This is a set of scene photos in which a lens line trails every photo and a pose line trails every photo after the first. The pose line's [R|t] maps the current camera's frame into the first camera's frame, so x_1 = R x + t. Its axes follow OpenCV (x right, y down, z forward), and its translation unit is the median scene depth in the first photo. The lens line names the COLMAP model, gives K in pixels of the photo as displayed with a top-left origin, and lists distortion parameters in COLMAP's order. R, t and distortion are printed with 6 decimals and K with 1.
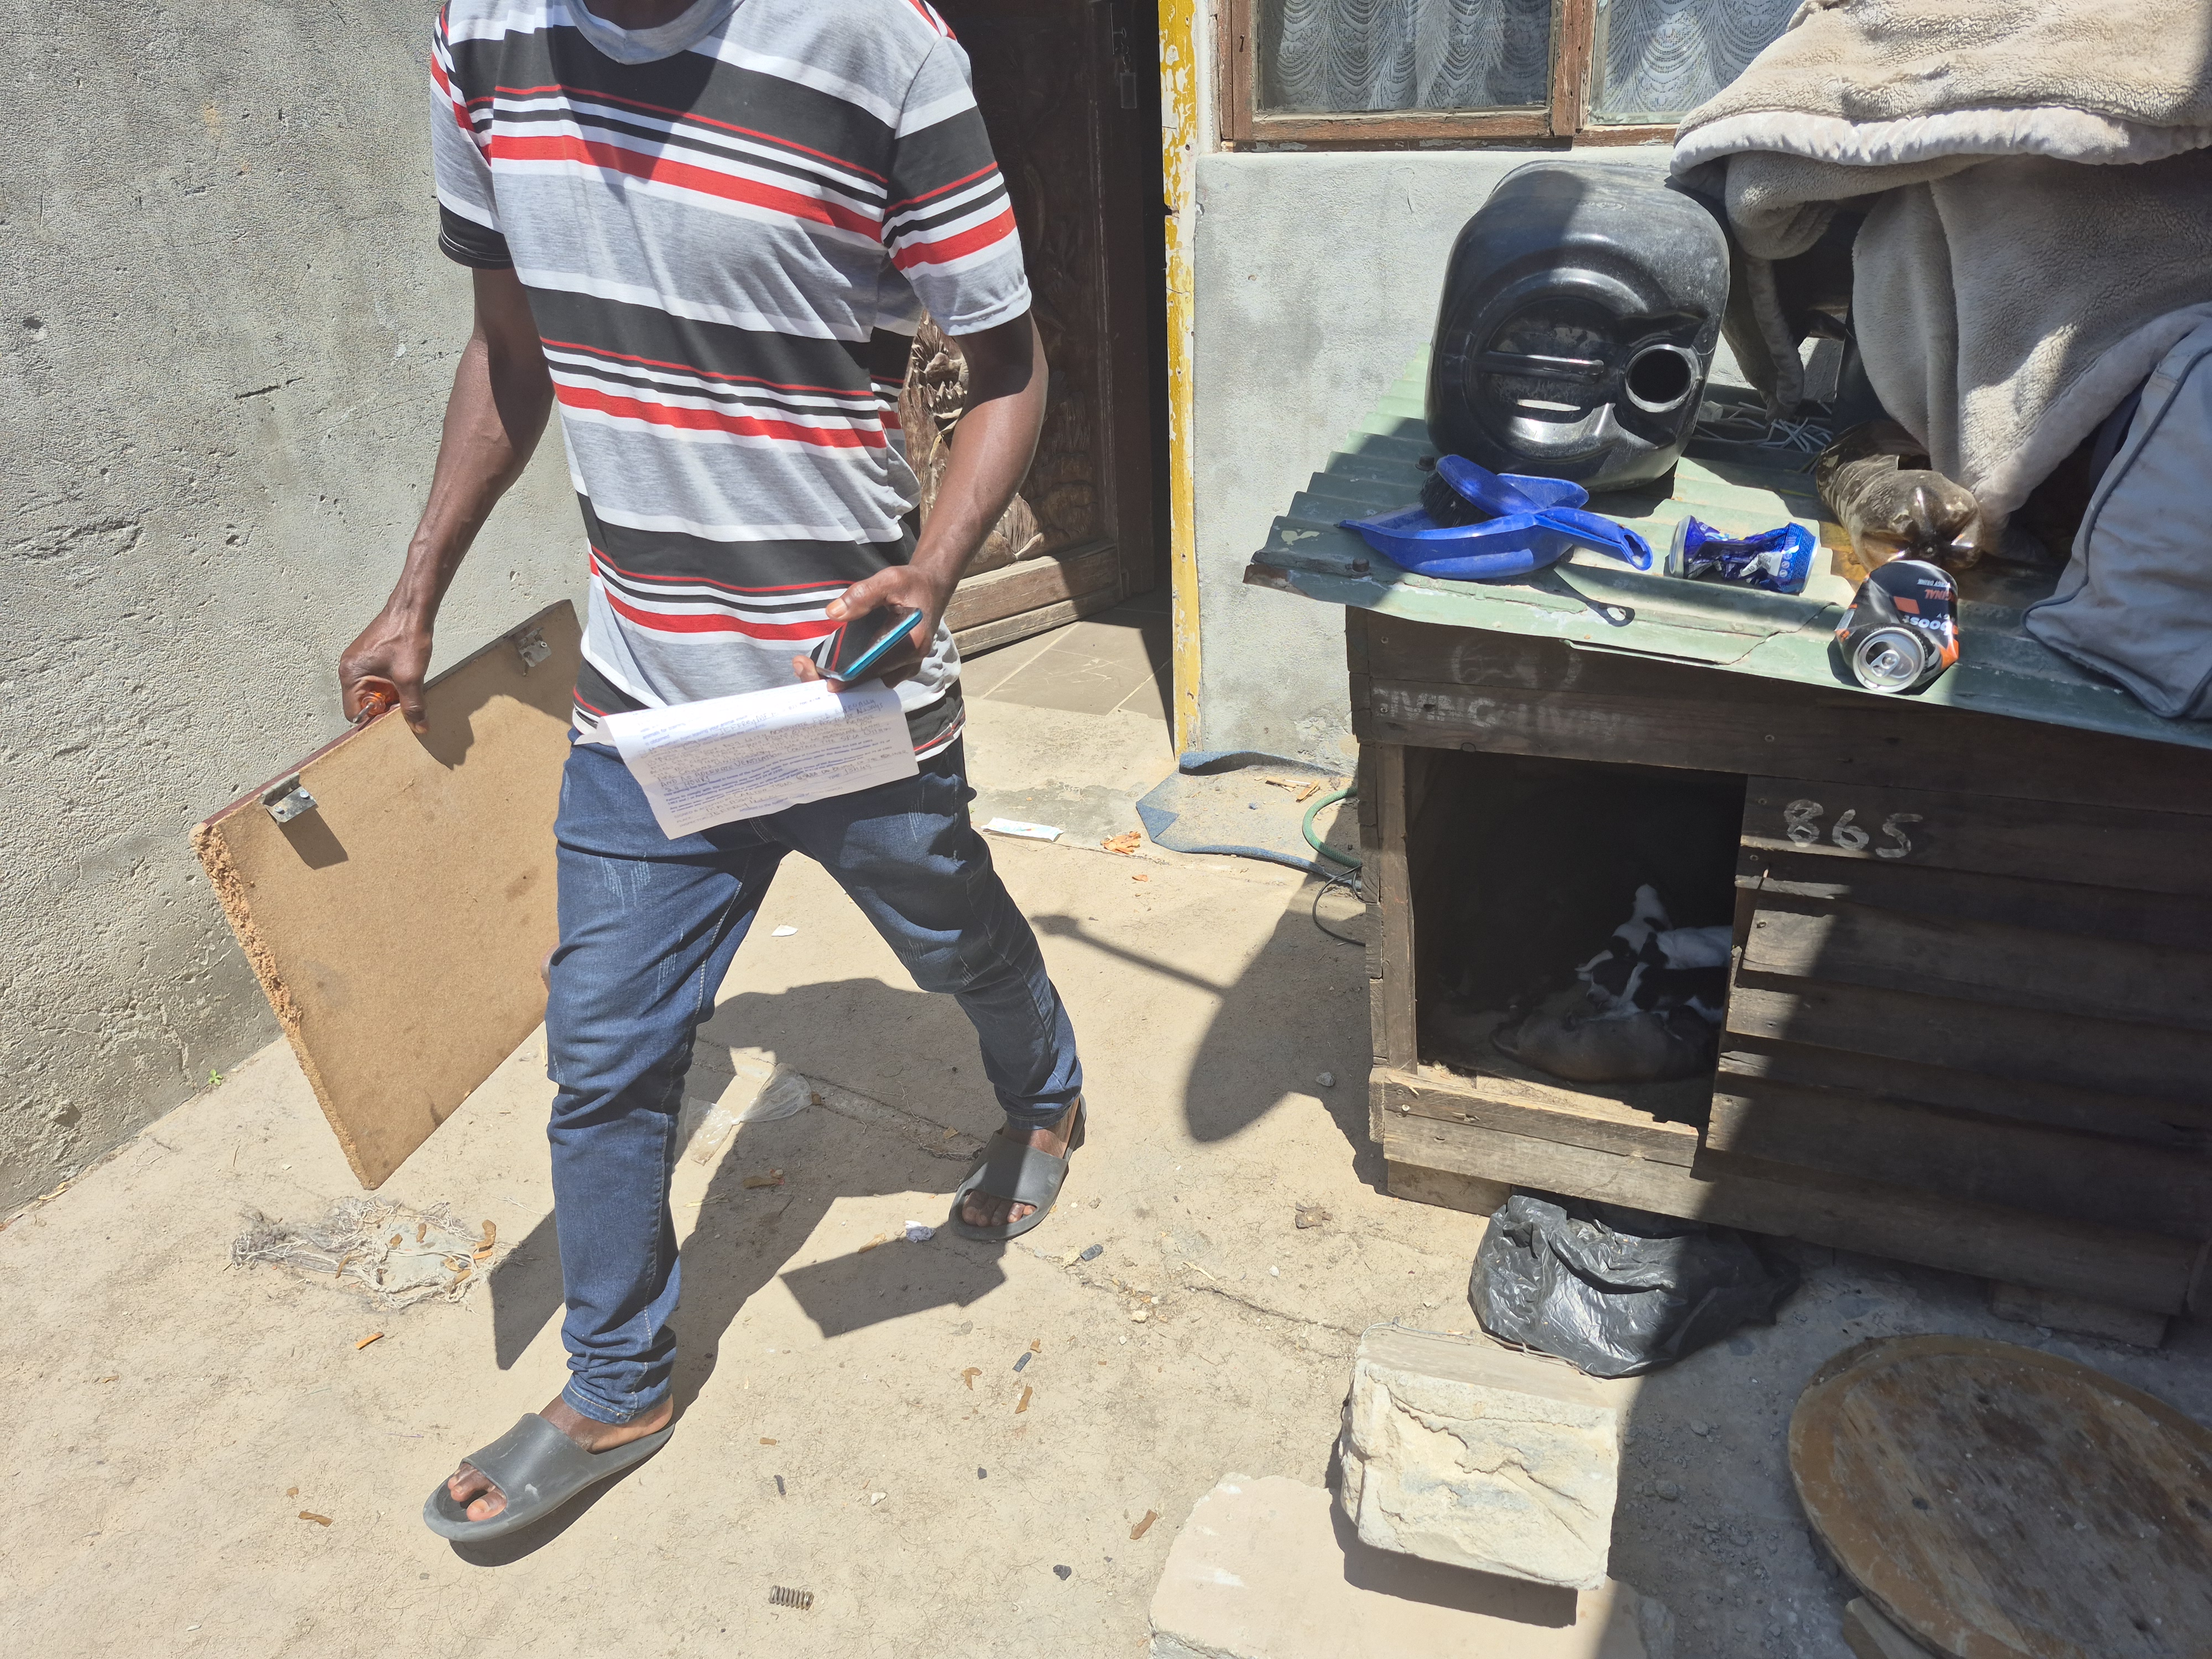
lens RADIAL K [[1534.5, 0, 1103.1], [0, 1534.5, 891.8], [0, 0, 1]] dist [0.160469, -0.083467]
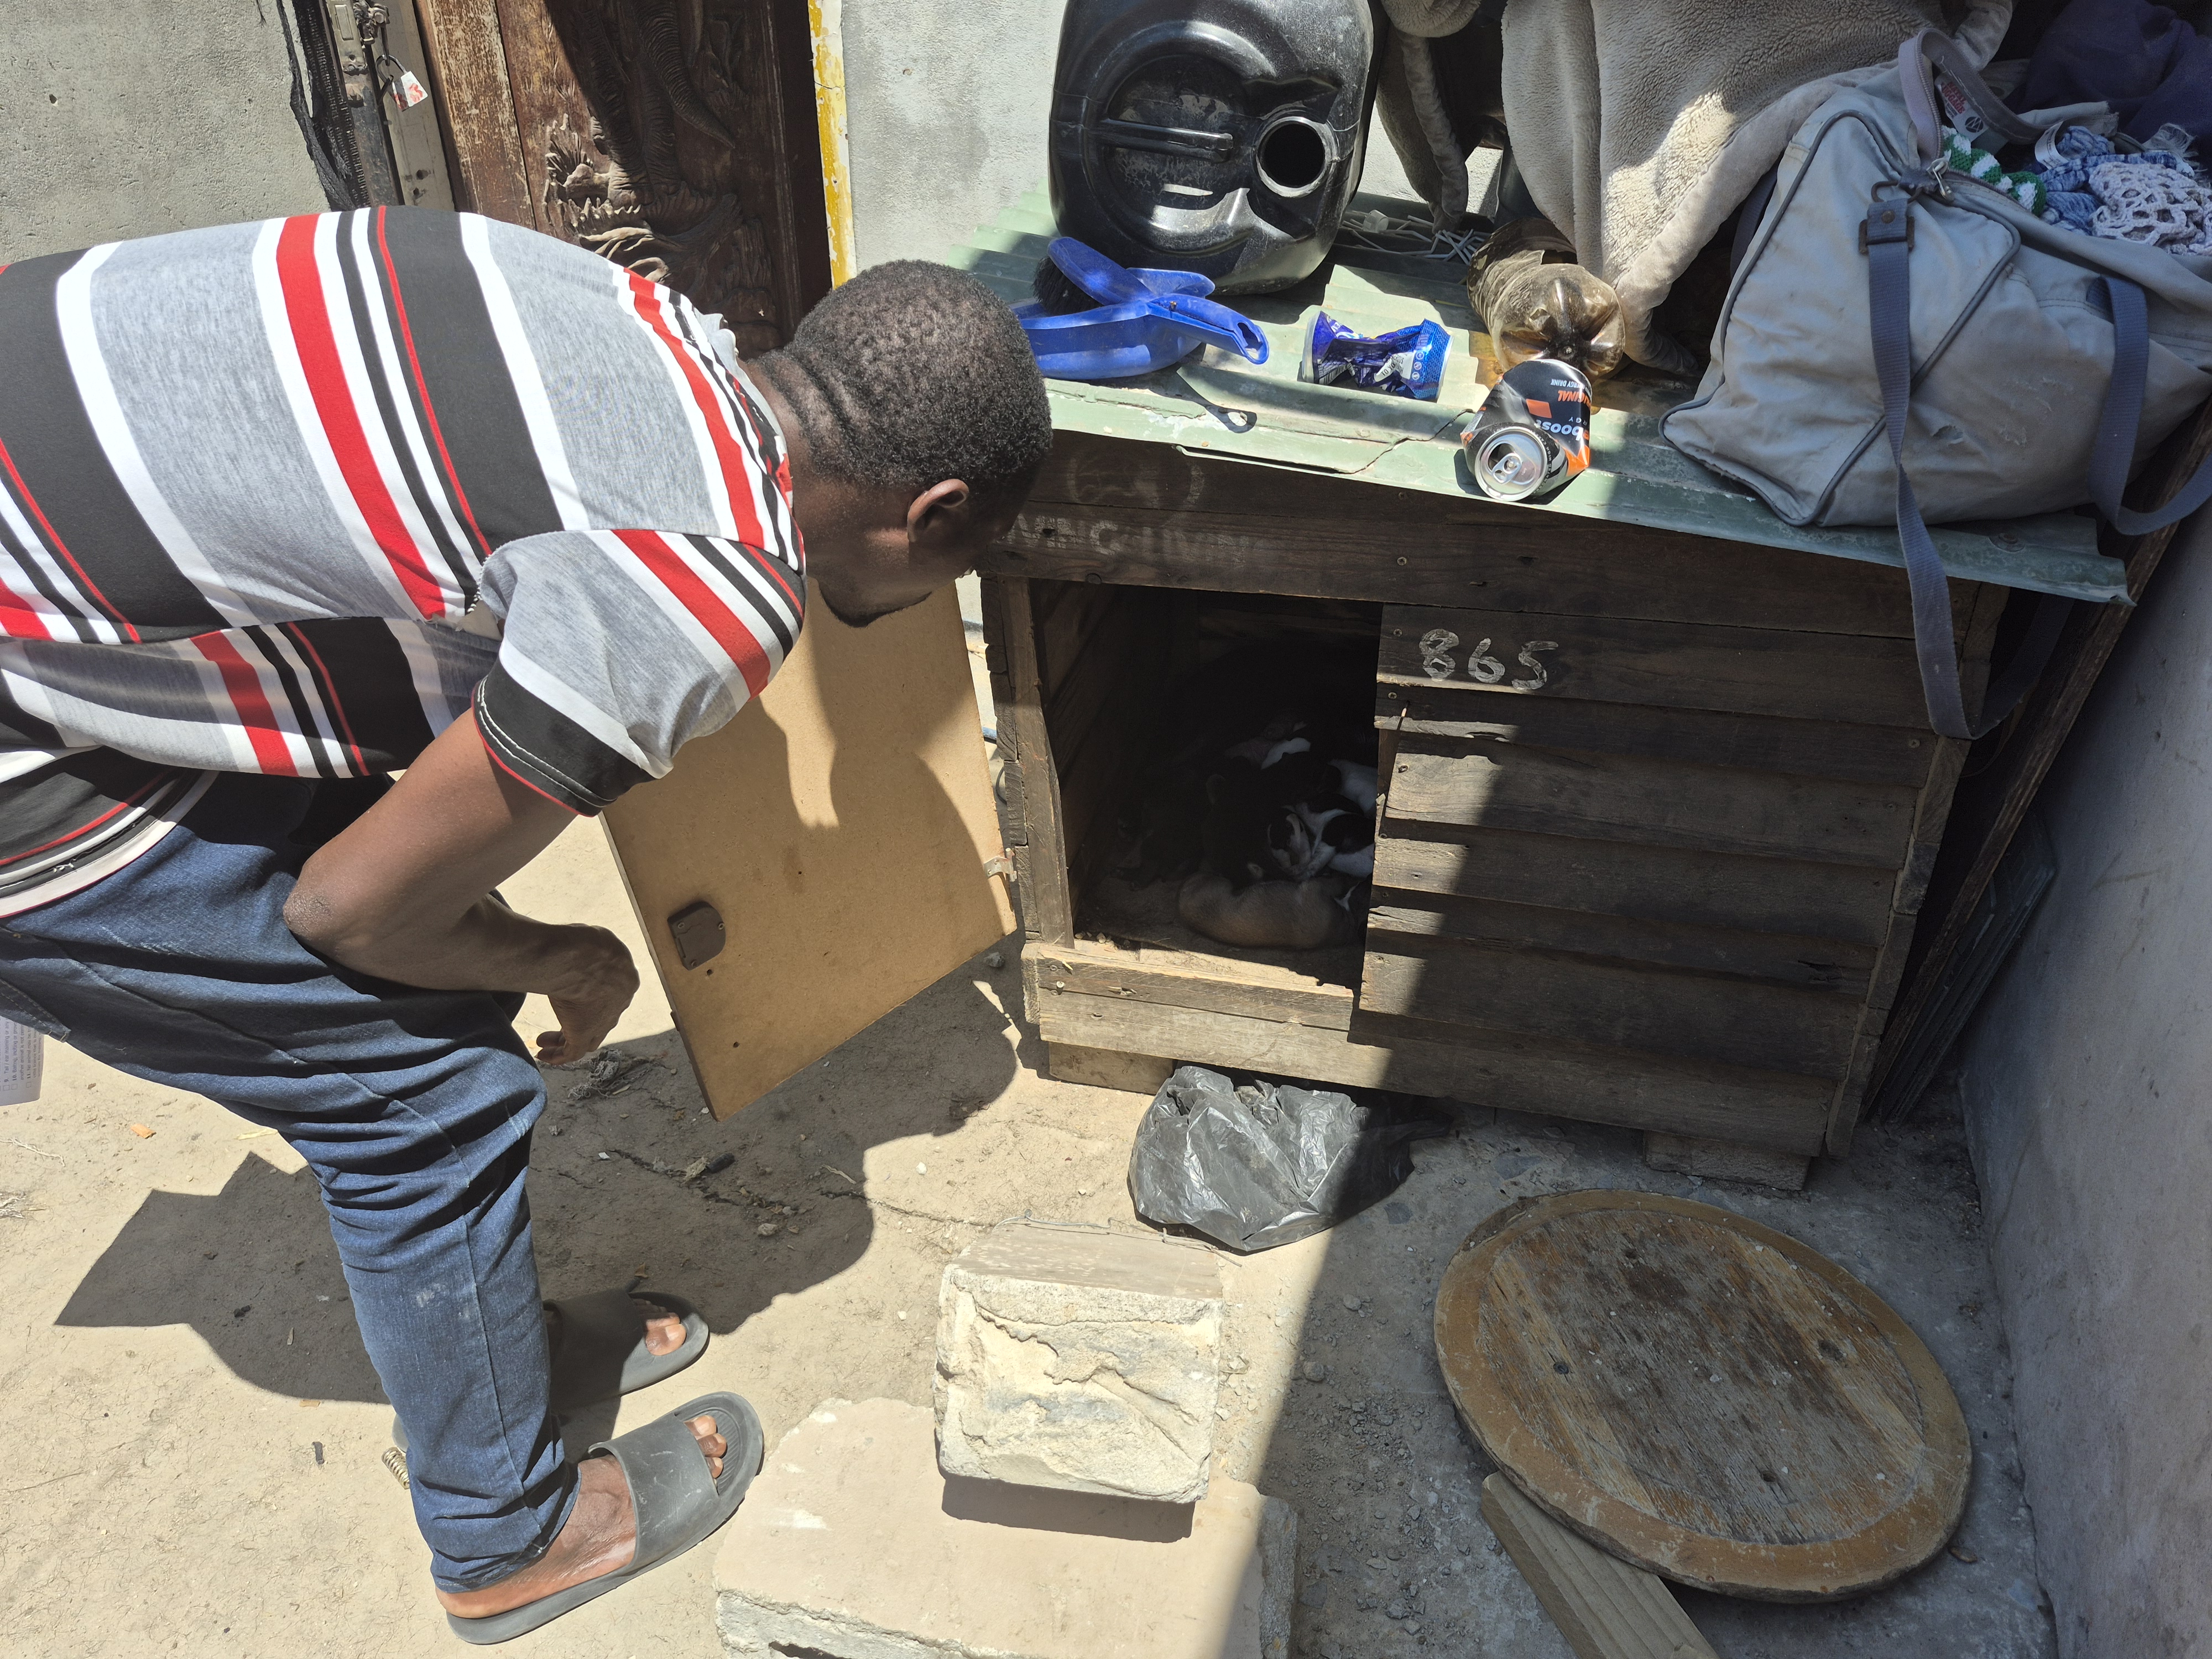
lens RADIAL K [[1453.9, 0, 1118.0], [0, 1453.9, 873.7], [0, 0, 1]] dist [0.190922, -0.138885]
pose [[0.994607, -0.031681, 0.098760, 0.160764], [0.026855, 0.998397, 0.049825, 0.034716], [-0.100180, -0.046904, 0.993863, 0.151116]]
